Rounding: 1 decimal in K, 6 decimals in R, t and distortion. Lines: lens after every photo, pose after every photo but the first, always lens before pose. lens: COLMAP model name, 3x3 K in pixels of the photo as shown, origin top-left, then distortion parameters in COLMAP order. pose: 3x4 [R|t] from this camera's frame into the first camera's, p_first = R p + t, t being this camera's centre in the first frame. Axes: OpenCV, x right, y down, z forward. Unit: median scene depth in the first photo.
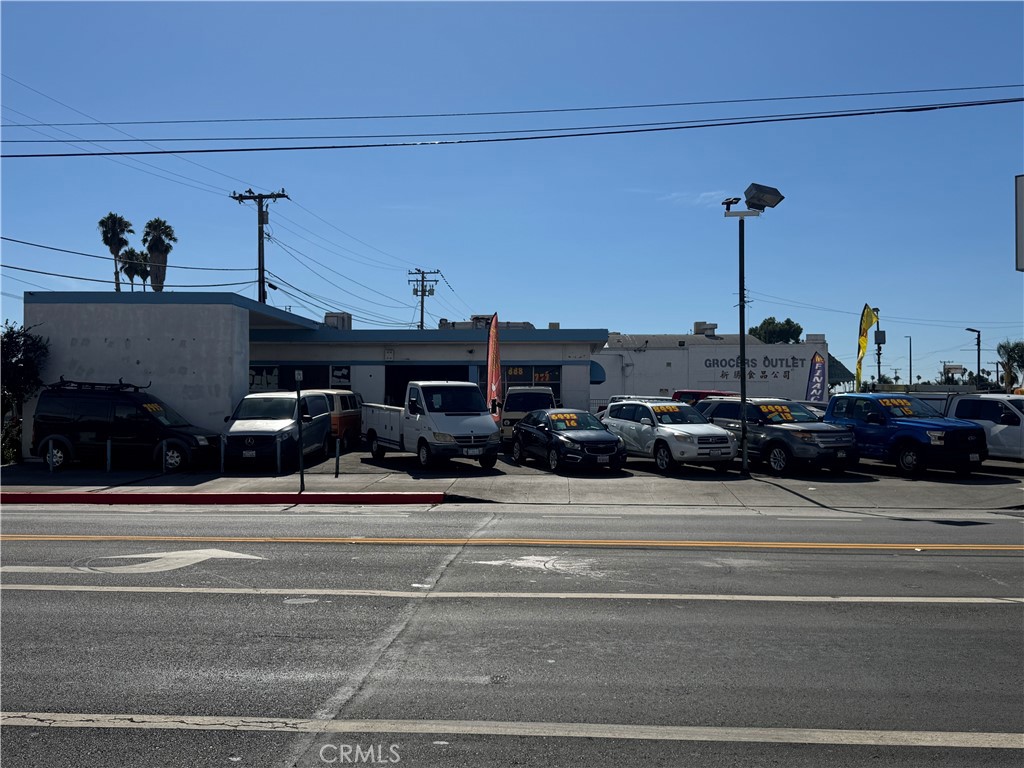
lens RADIAL K [[928.0, 0, 512.0], [0, 928.0, 384.0], [0, 0, 1]] dist [0.085104, 0.004569]
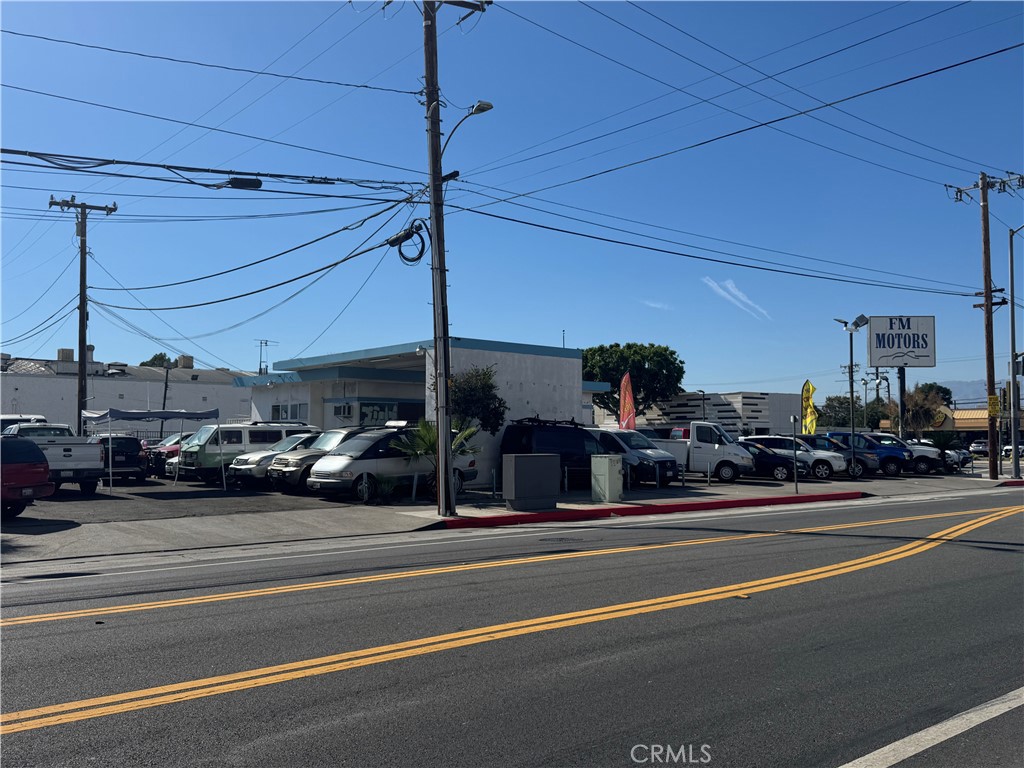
lens RADIAL K [[928.0, 0, 512.0], [0, 928.0, 384.0], [0, 0, 1]] dist [0.085104, 0.004569]
pose [[0.724883, 0.042251, 0.687575, -1.234848], [-0.015726, 0.998872, -0.044802, 0.007018], [-0.688693, 0.021663, 0.724730, 0.146482]]
